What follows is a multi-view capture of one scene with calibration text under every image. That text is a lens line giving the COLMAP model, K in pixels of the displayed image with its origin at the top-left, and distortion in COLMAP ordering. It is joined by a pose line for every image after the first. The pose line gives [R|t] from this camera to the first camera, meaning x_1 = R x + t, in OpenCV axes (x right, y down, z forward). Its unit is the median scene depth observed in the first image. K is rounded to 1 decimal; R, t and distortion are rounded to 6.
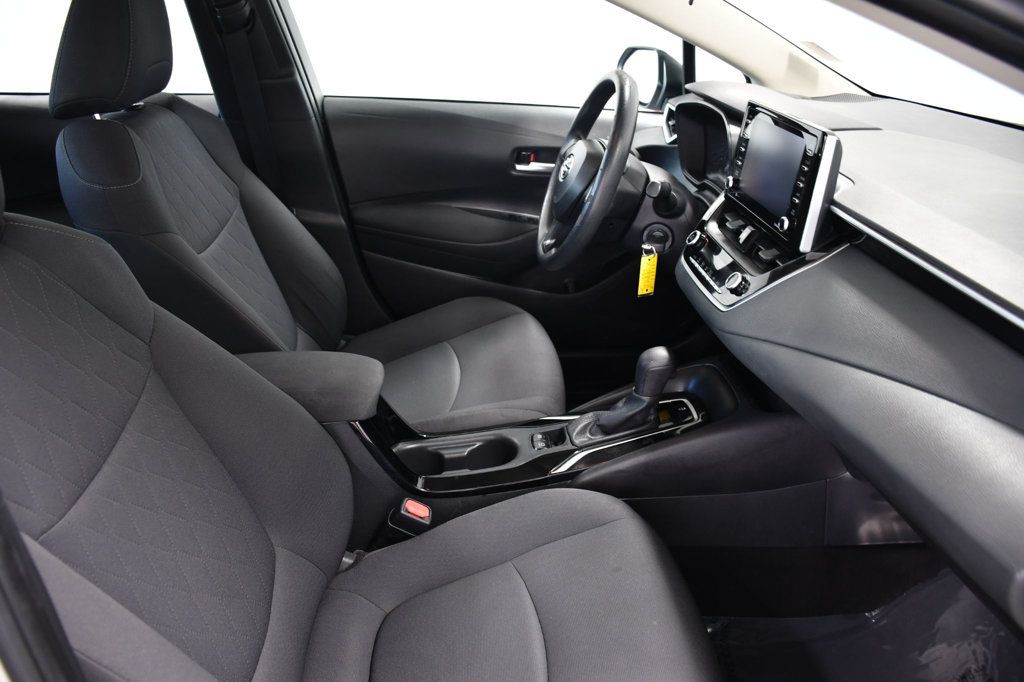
lens RADIAL K [[812.0, 0, 497.9], [0, 812.0, 343.1], [0, 0, 1]] dist [-0.158761, 0.103683]
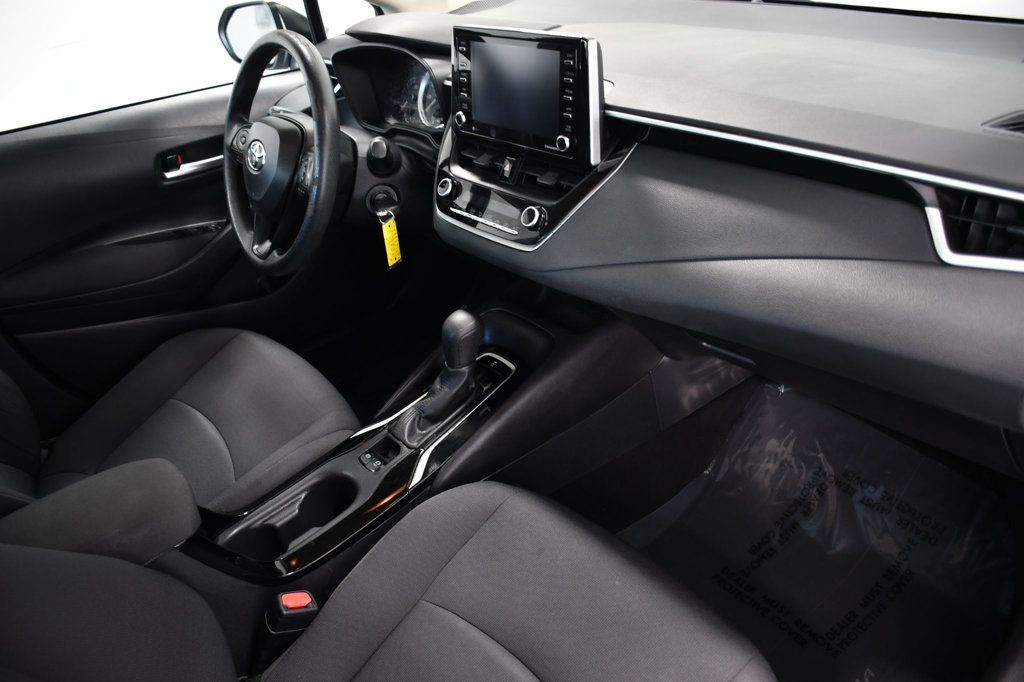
lens RADIAL K [[812.0, 0, 497.9], [0, 812.0, 343.1], [0, 0, 1]] dist [-0.158761, 0.103683]
pose [[0.812782, -0.379661, 0.441864, -0.171422], [0.350568, 0.924524, 0.149527, -0.078510], [-0.465283, 0.033370, 0.884533, 0.154066]]
